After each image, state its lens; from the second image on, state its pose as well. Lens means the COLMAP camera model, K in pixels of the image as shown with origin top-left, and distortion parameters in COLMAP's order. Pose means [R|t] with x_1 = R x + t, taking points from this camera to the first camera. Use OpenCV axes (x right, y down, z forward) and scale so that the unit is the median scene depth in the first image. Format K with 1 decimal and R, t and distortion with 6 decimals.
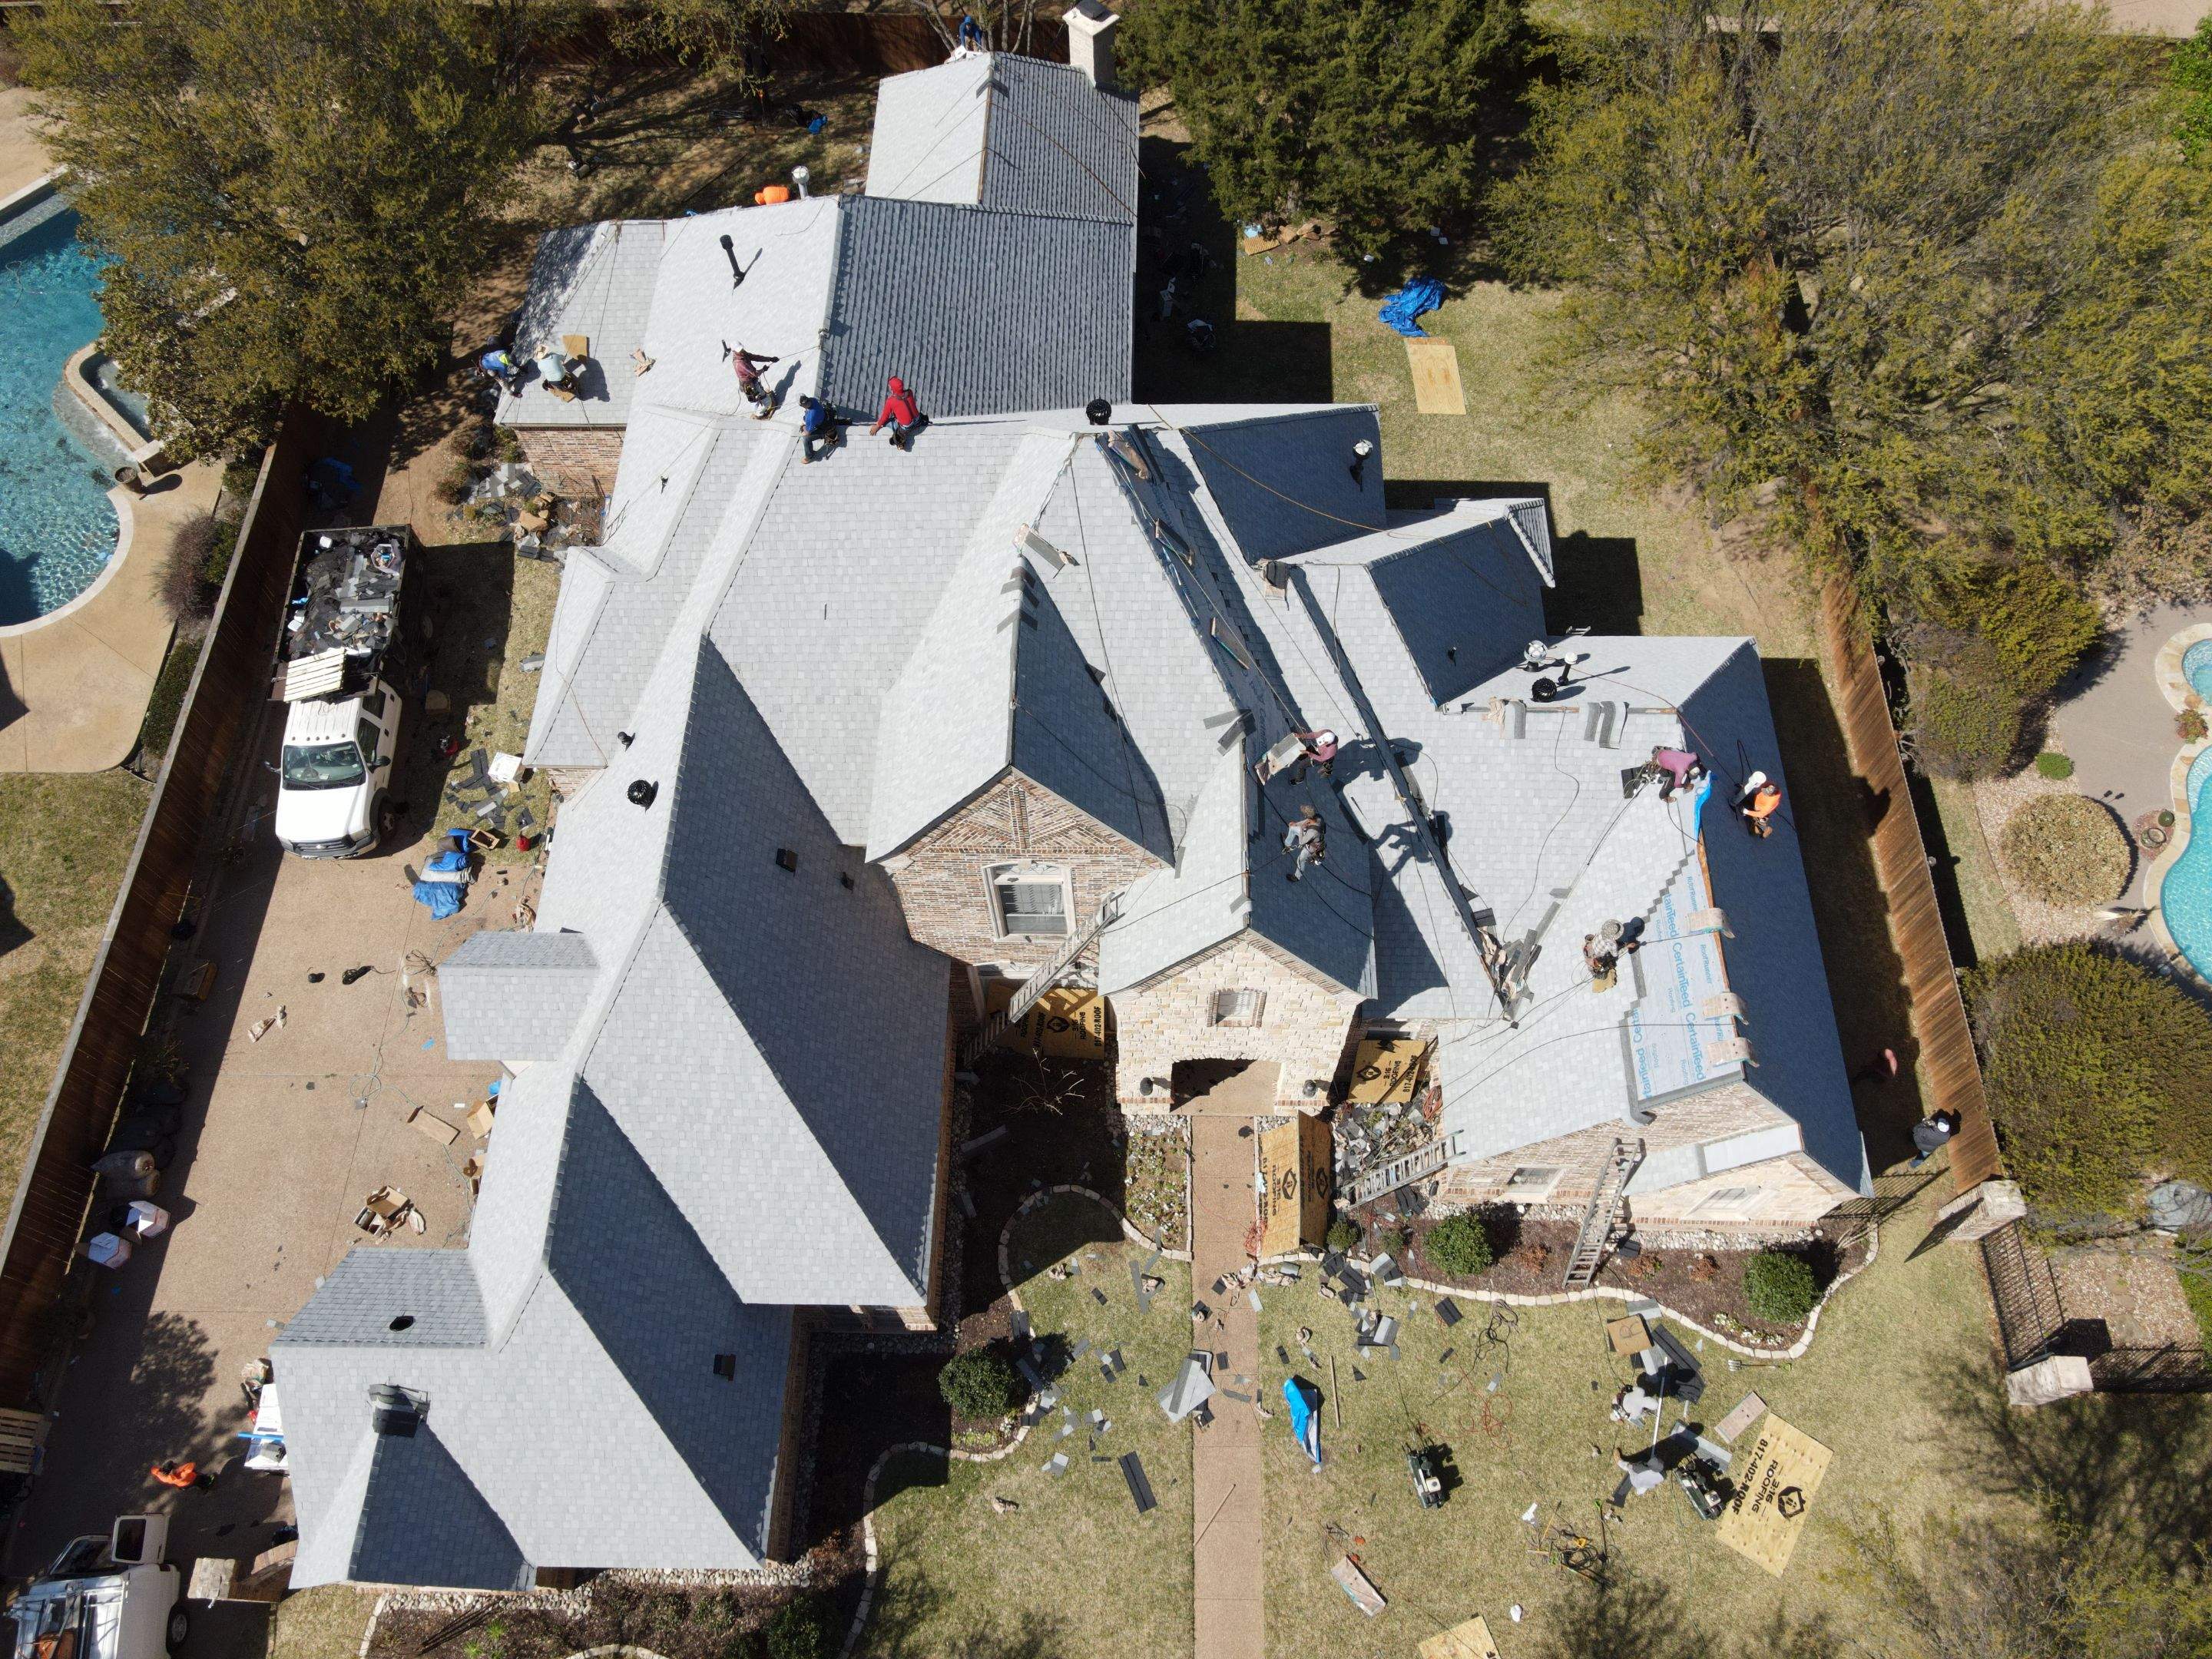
lens RADIAL K [[1619.4, 0, 1094.8], [0, 1619.4, 826.5], [0, 0, 1]] dist [0.027831, -0.010357]
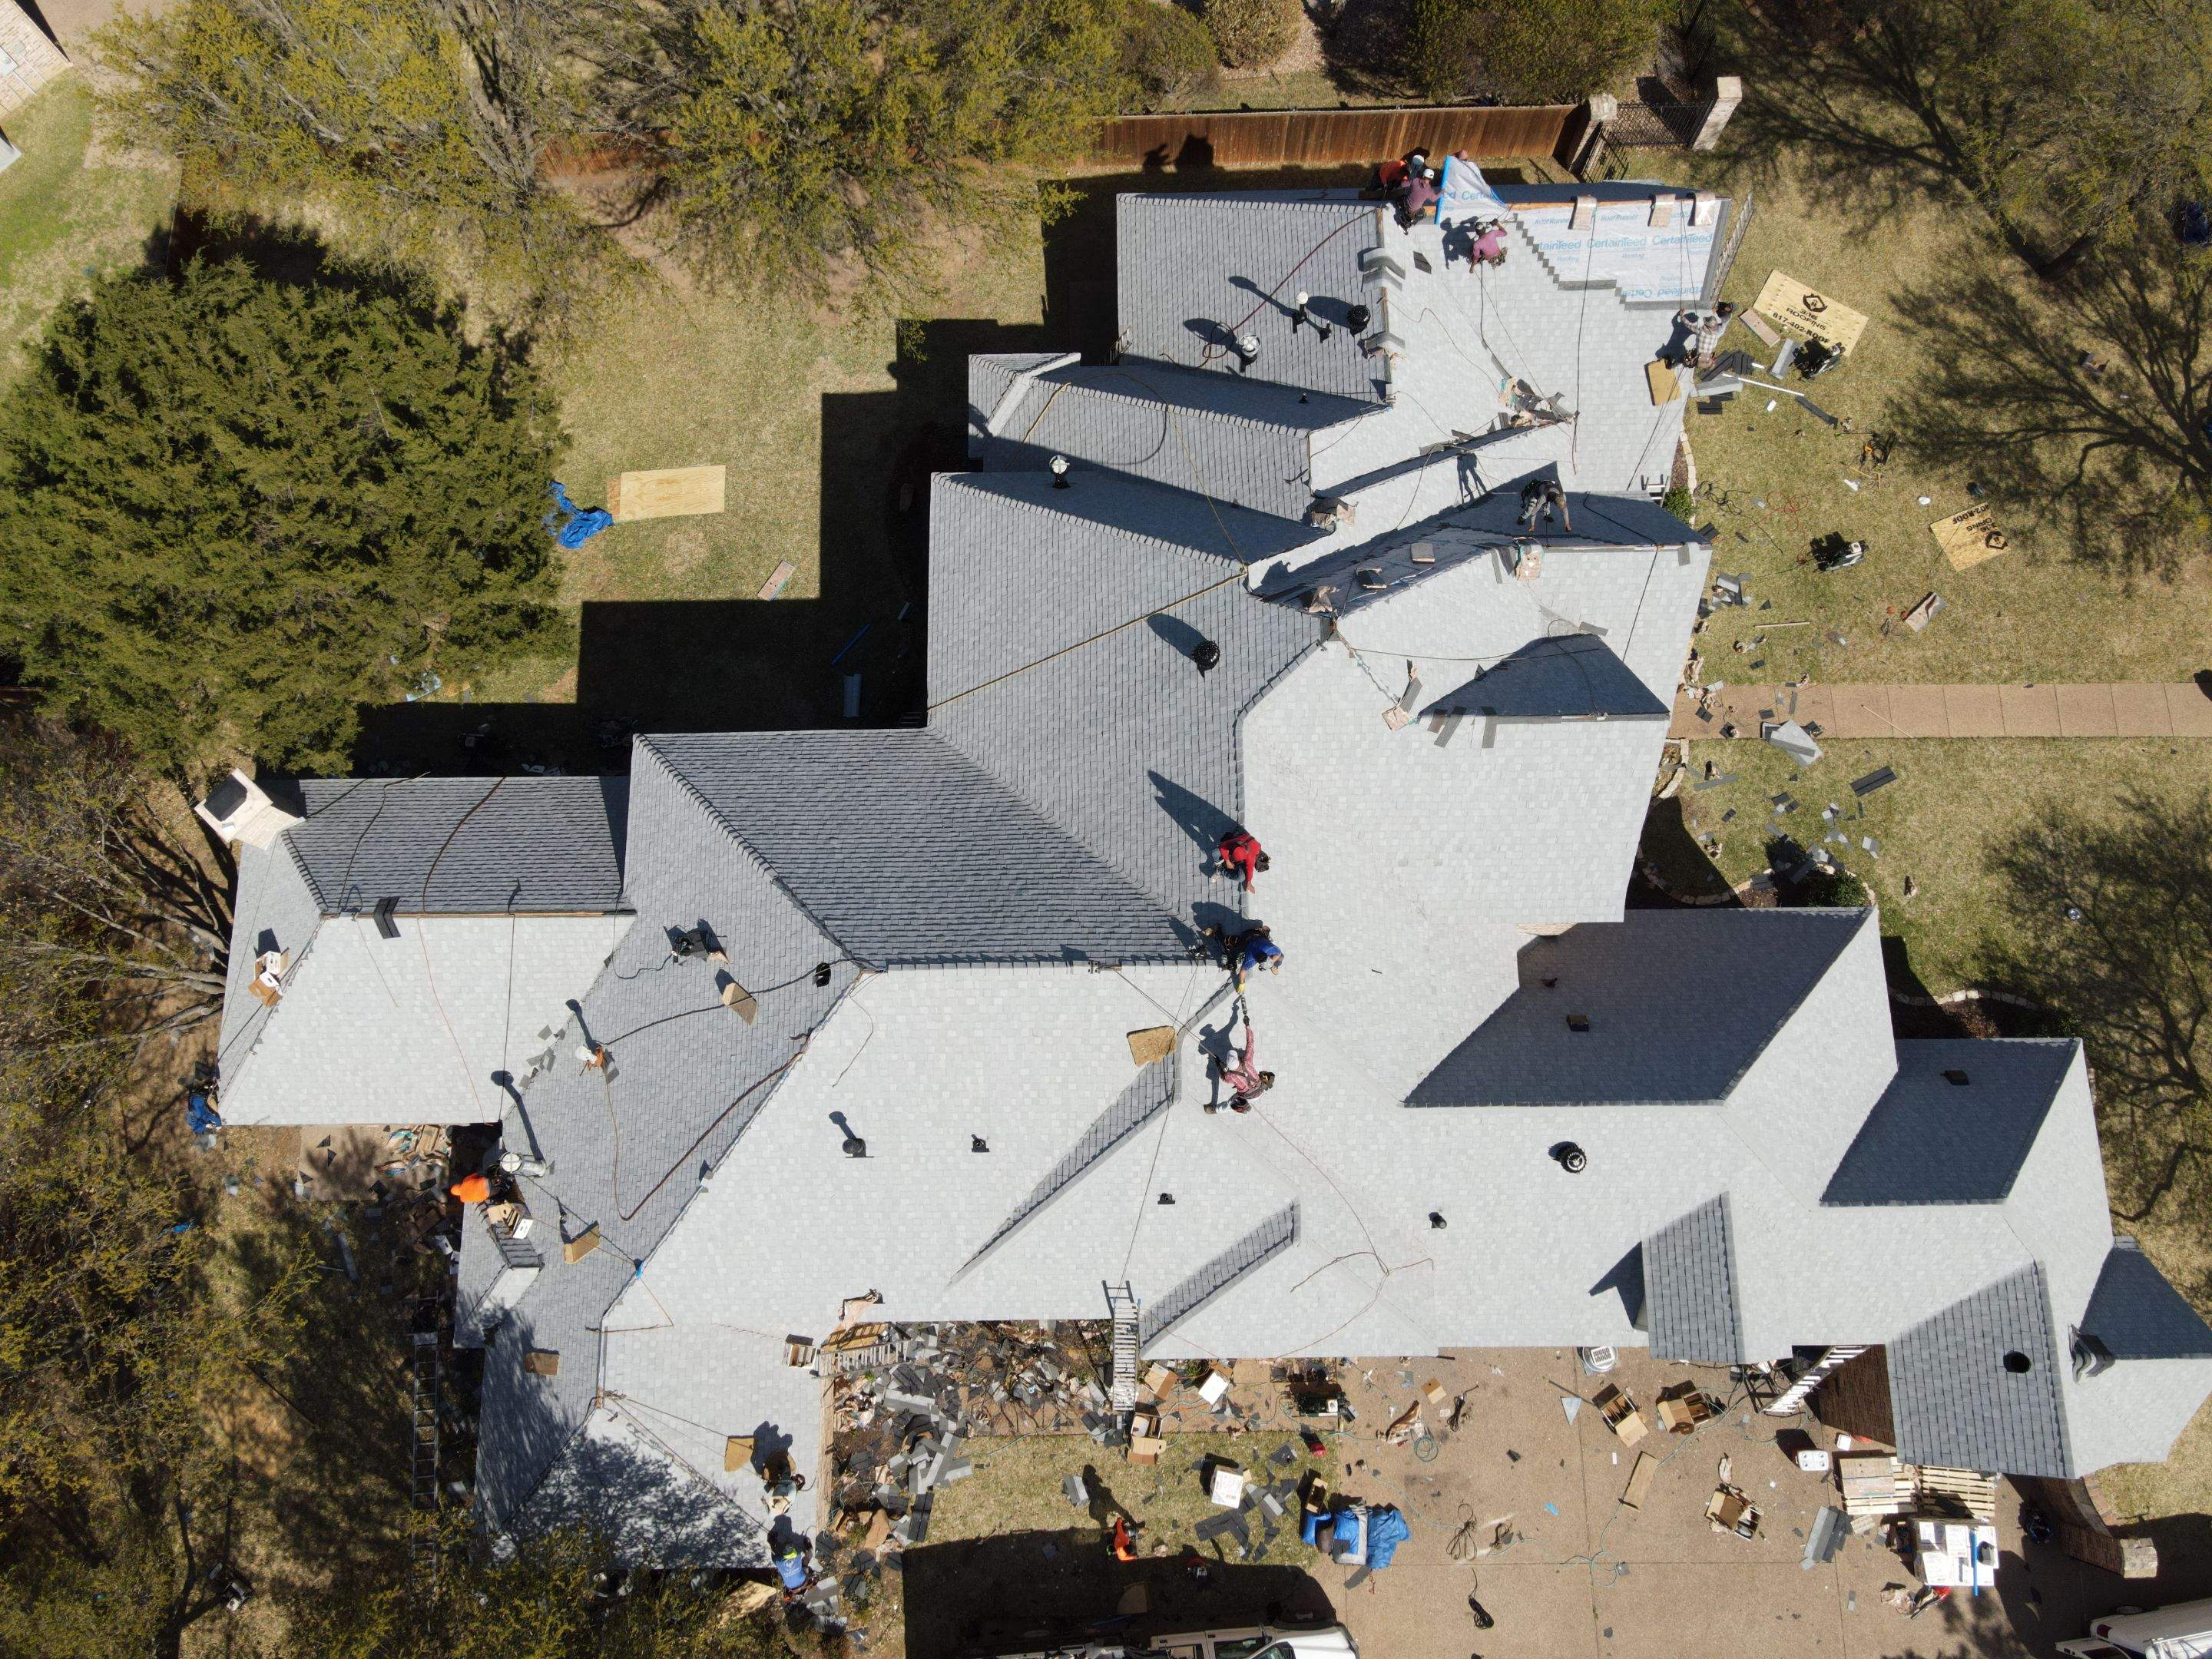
lens RADIAL K [[1619.4, 0, 1104.2], [0, 1619.4, 824.9], [0, 0, 1]] dist [0.027831, -0.010357]
pose [[-0.034977, -0.966676, 0.253601, -0.282796], [0.888242, 0.086233, 0.451209, -0.627148], [-0.458042, 0.241041, 0.855626, 0.228088]]
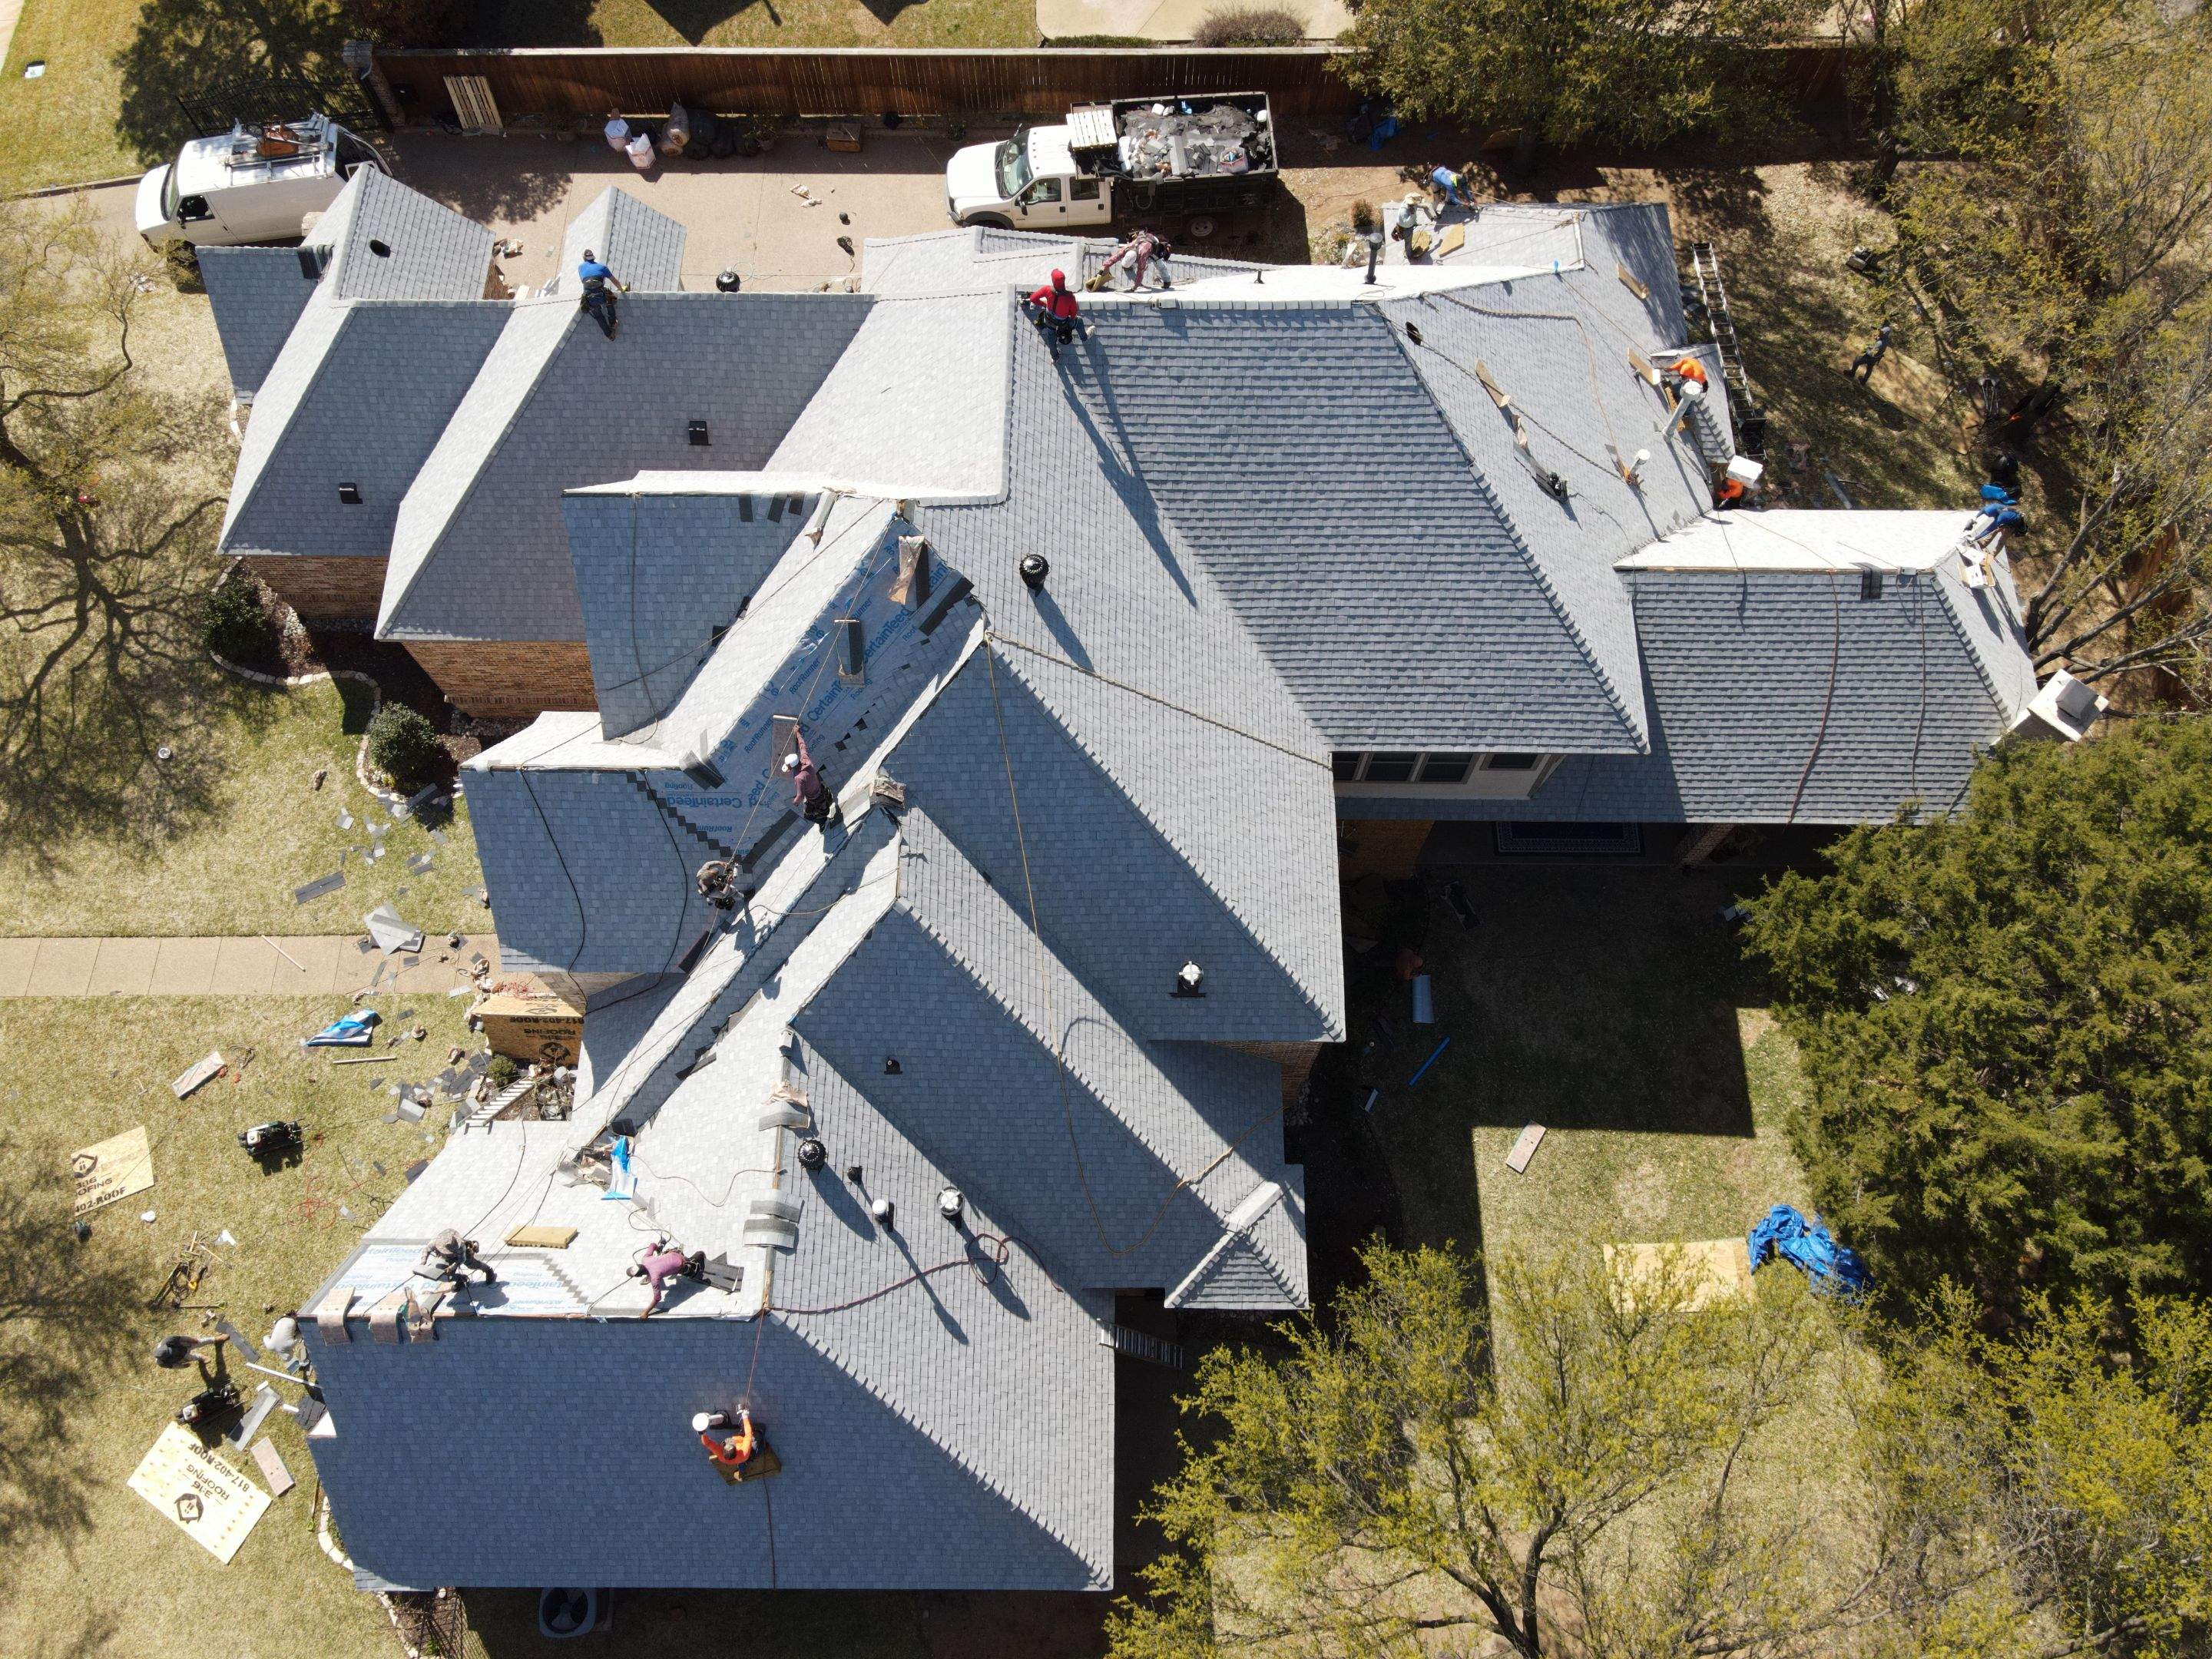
lens RADIAL K [[1619.4, 0, 1095.6], [0, 1619.4, 815.1], [0, 0, 1]] dist [0.027831, -0.010357]
pose [[0.013467, 0.932233, -0.361608, 0.384781], [-0.878106, 0.184006, 0.441669, -0.564298], [0.478277, 0.311582, 0.821077, 0.302091]]
